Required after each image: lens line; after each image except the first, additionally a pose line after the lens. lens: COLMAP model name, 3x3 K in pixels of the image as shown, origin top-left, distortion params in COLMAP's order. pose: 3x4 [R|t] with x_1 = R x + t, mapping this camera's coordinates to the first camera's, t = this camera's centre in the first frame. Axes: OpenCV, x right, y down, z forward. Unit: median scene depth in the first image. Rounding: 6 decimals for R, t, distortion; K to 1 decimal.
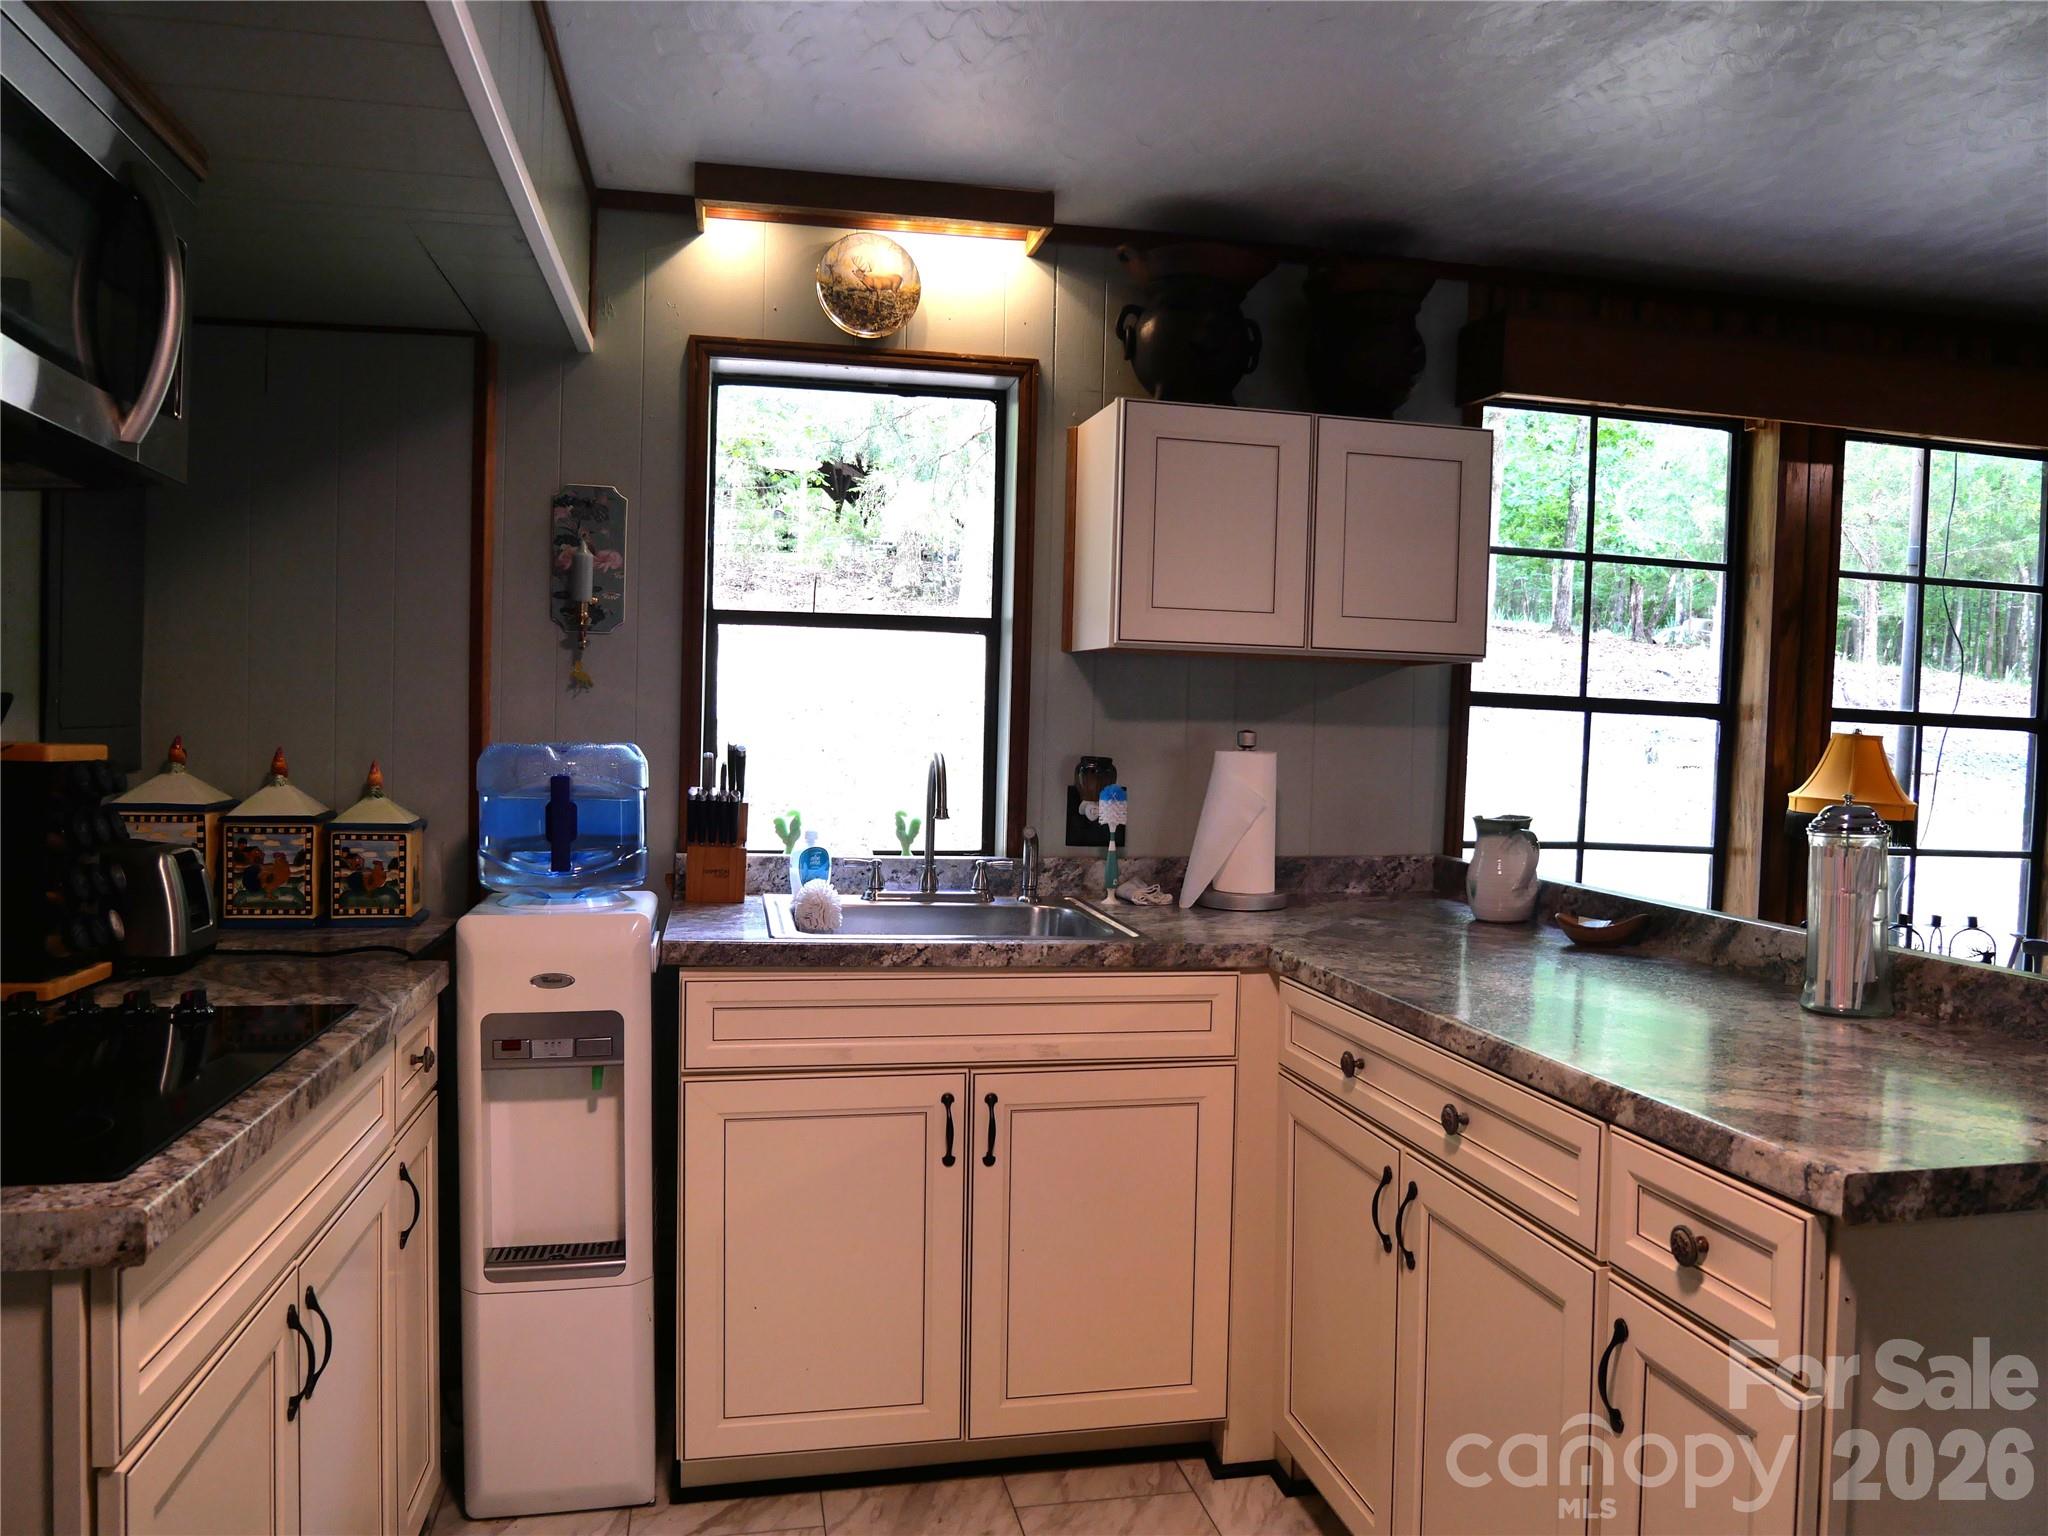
lens RADIAL K [[1458.5, 0, 1024.0], [0, 1458.5, 768.0], [0, 0, 1]] dist [0.000182, 0.000345]
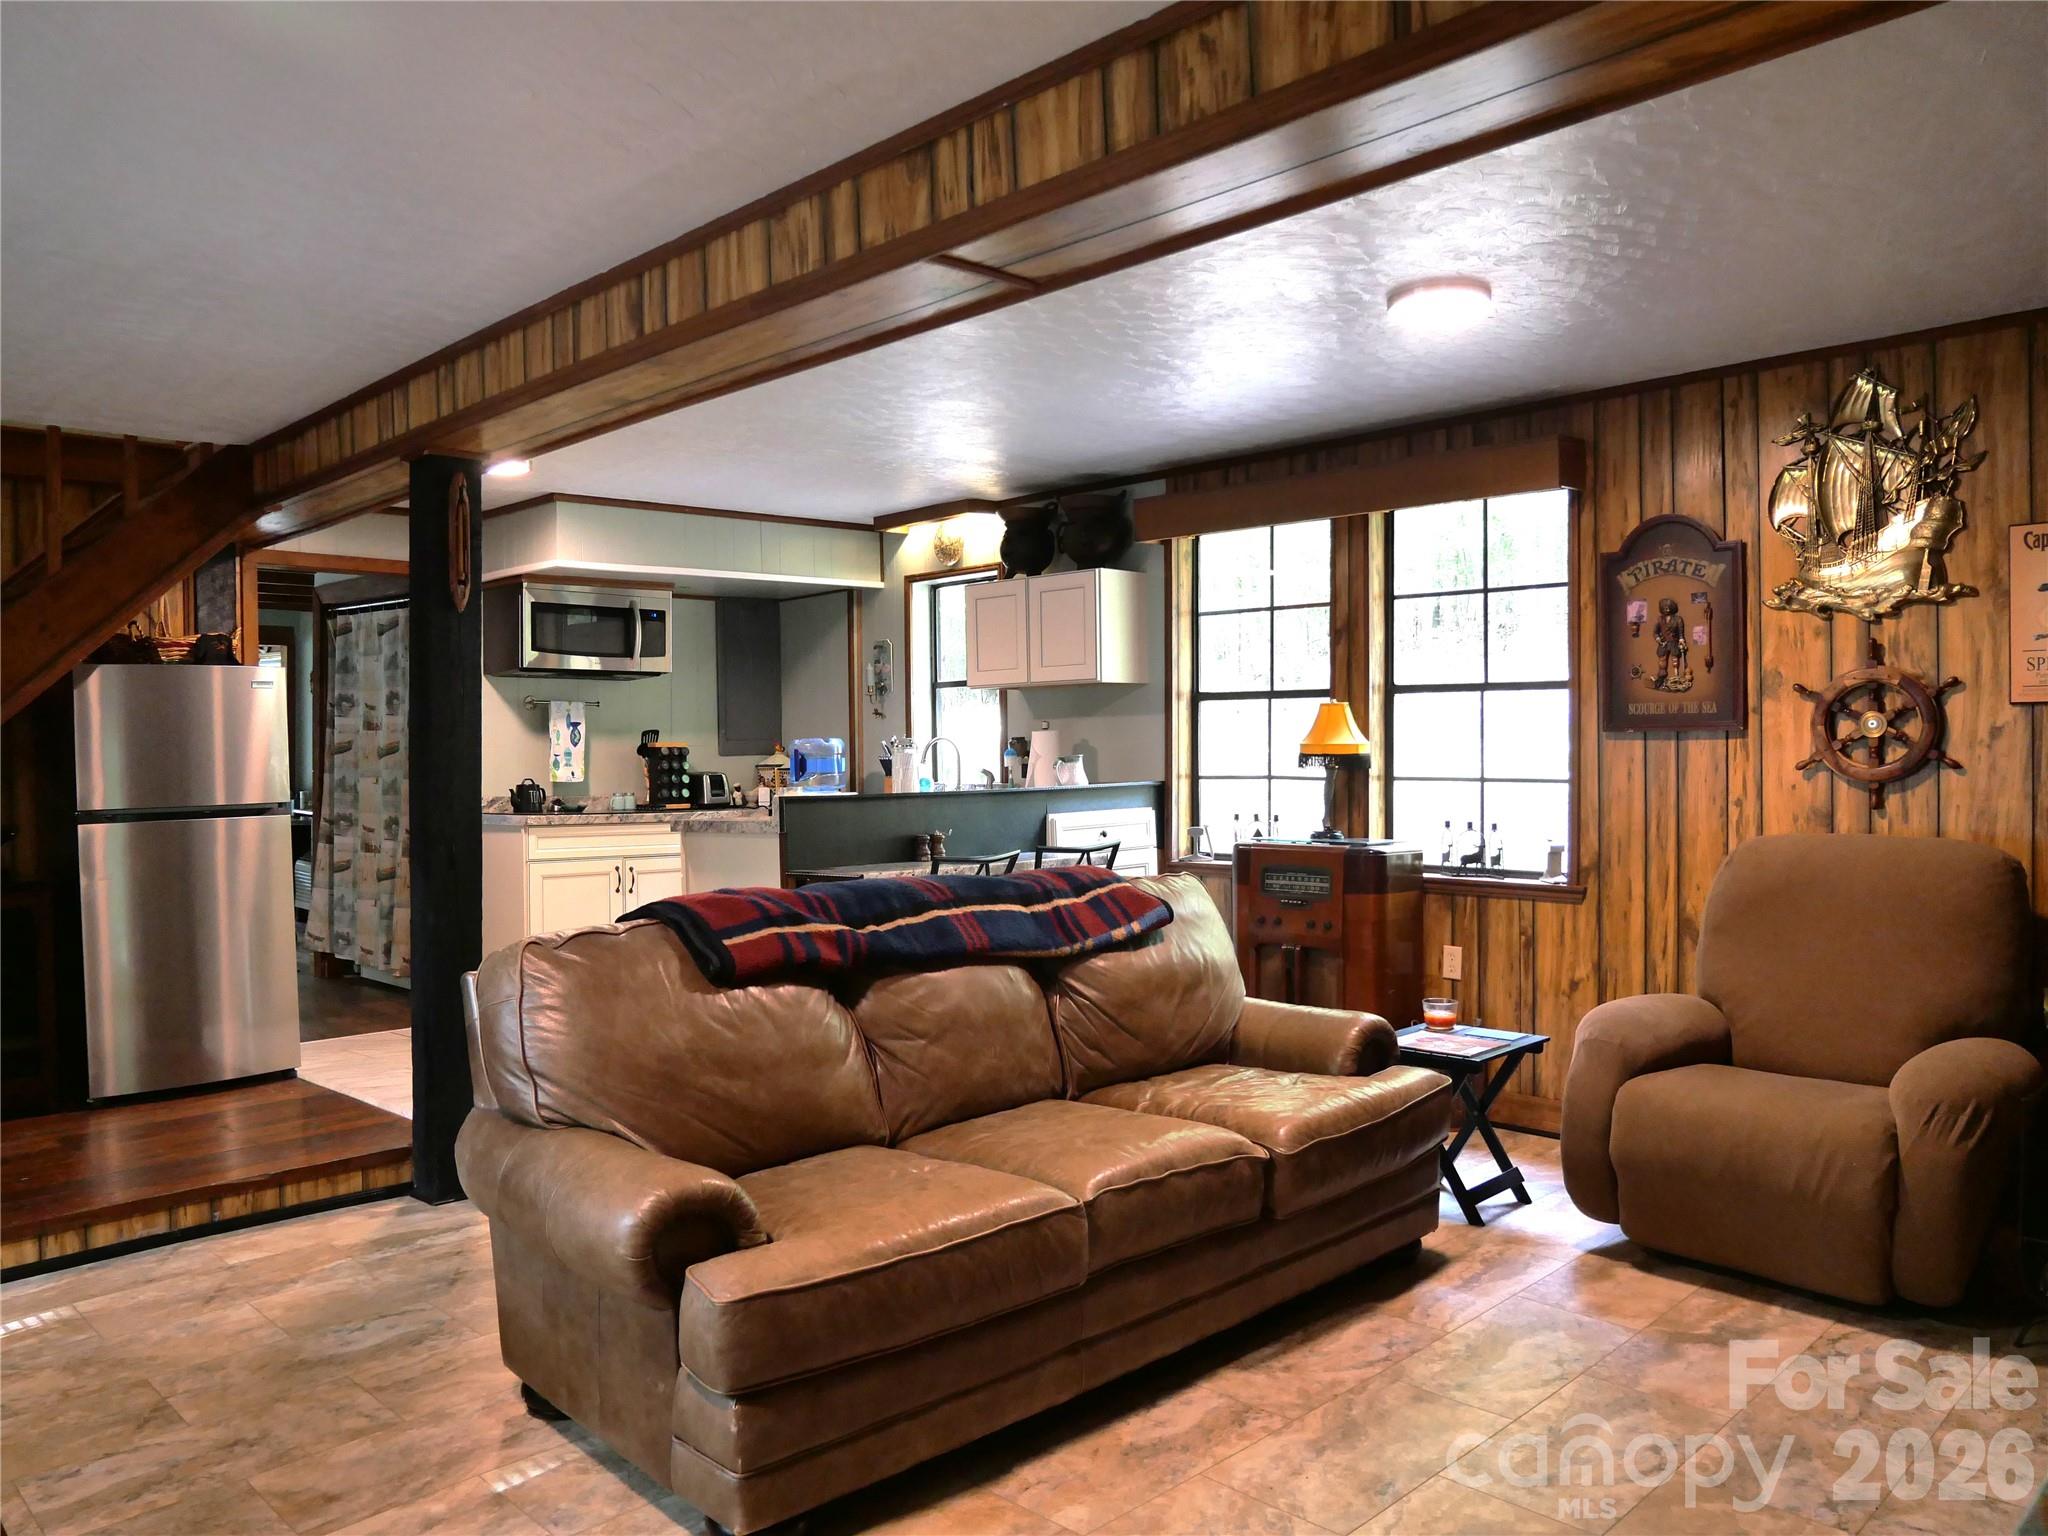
lens RADIAL K [[1458.5, 0, 1024.0], [0, 1458.5, 768.0], [0, 0, 1]] dist [0.000182, 0.000345]
pose [[0.483556, 0.004342, -0.875302, 1.897881], [0.029435, 0.999341, 0.021219, -0.003167], [0.874818, -0.036025, 0.483110, -0.083937]]
